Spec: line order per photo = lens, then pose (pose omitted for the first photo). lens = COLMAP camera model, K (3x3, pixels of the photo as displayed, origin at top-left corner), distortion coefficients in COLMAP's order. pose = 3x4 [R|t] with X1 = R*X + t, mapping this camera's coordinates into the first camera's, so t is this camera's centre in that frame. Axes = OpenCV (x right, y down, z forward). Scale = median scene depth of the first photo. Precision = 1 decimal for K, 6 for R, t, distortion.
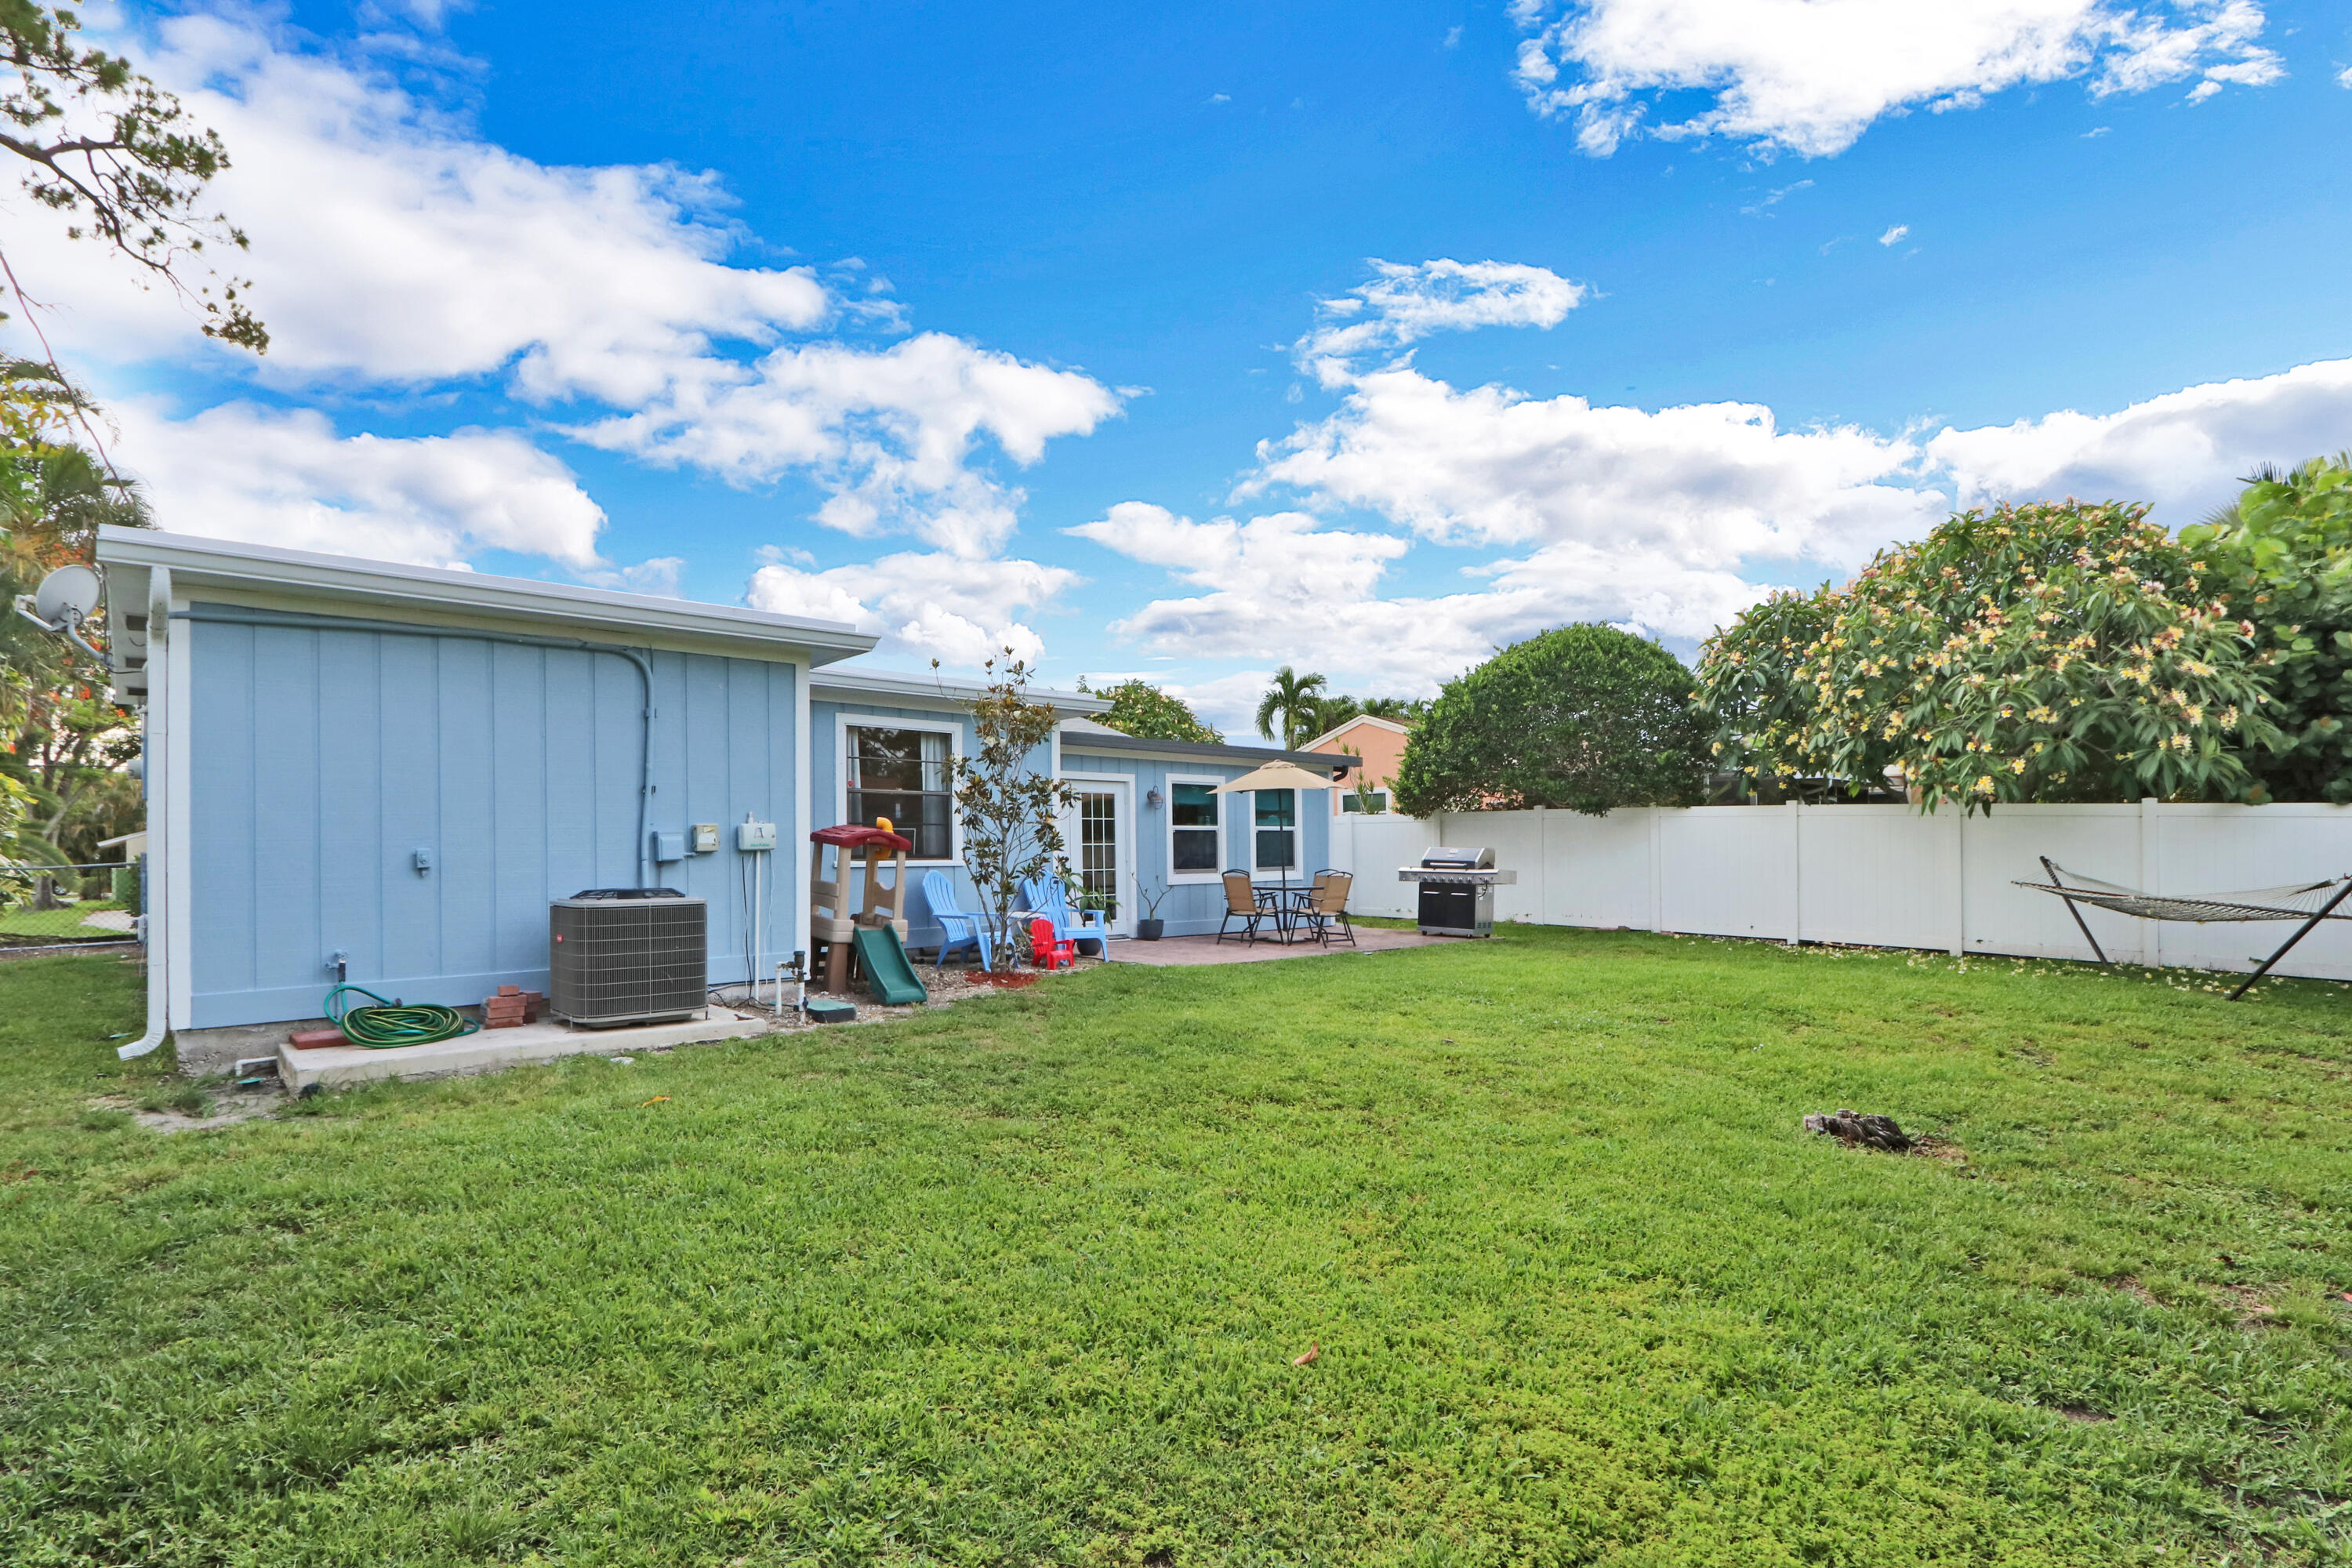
lens RADIAL K [[1181.7, 0, 1178.0], [0, 1181.7, 796.4], [0, 0, 1]] dist [0.001245, 0.000184]
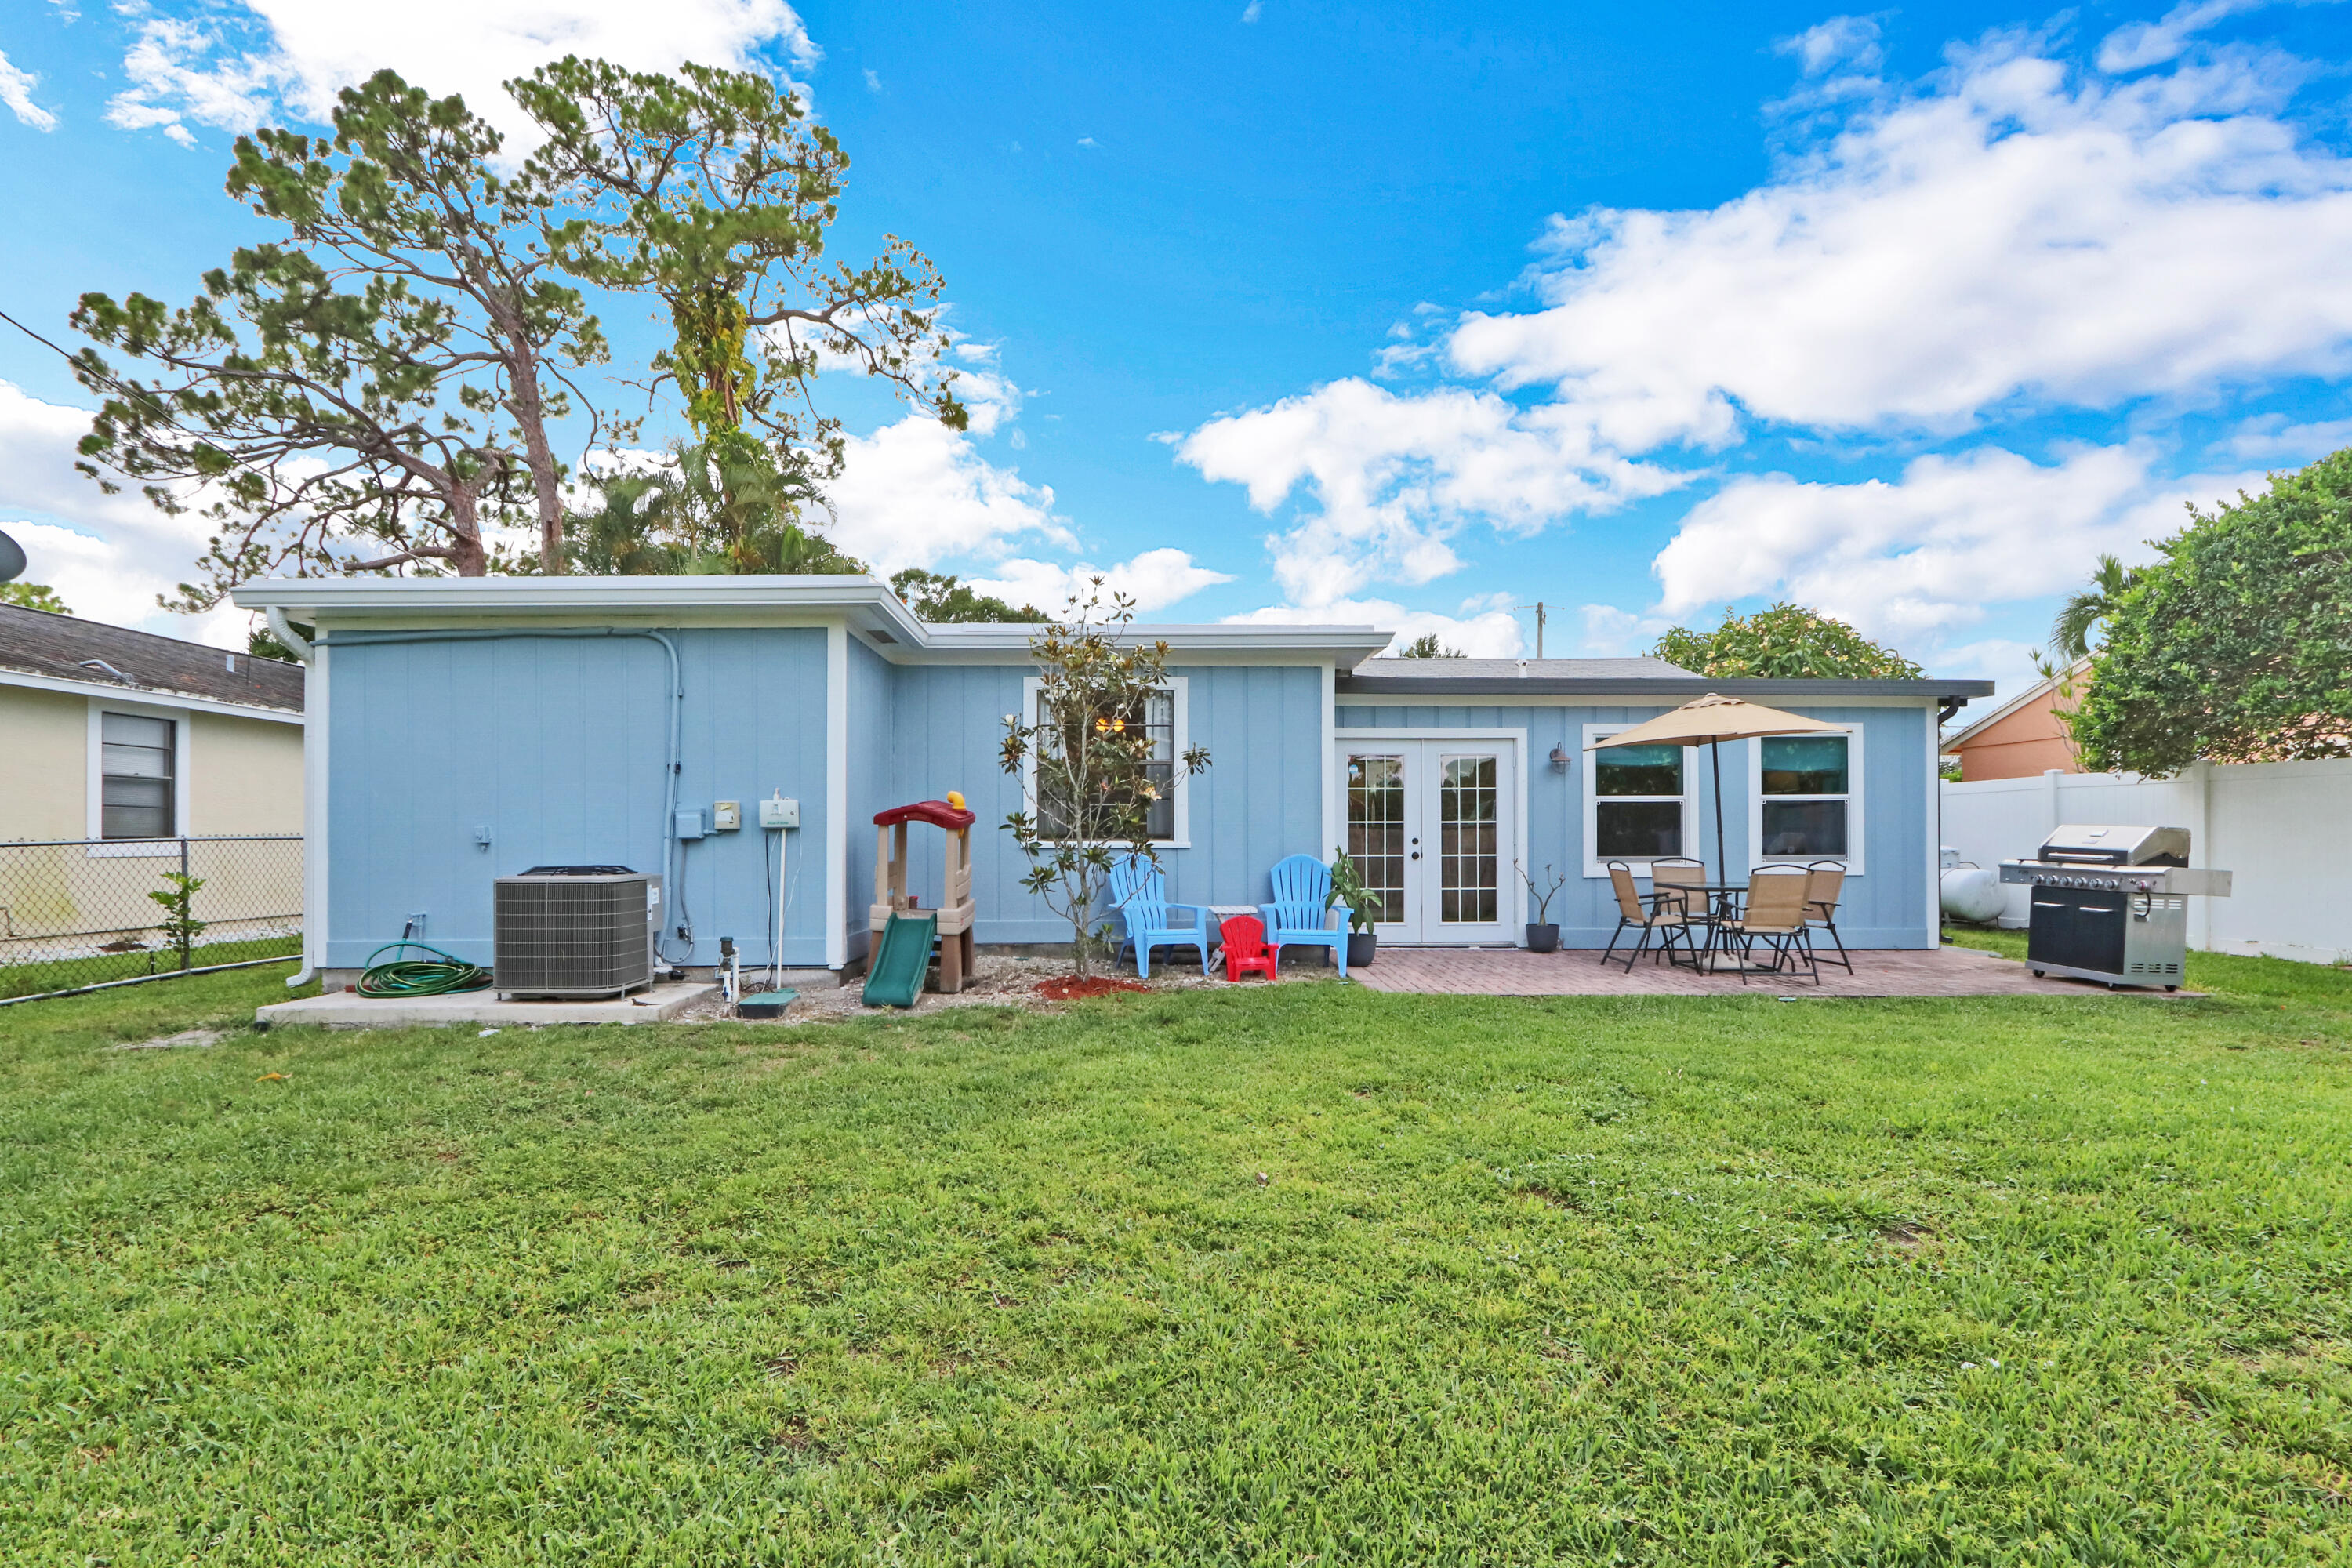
lens RADIAL K [[1181.7, 0, 1175.9], [0, 1181.7, 799.1], [0, 0, 1]] dist [0.001245, 0.000184]
pose [[0.738413, -0.014845, -0.674185, 0.302935], [0.028360, 0.999557, 0.009053, 0.013064], [0.673752, -0.025805, 0.738507, 0.298911]]
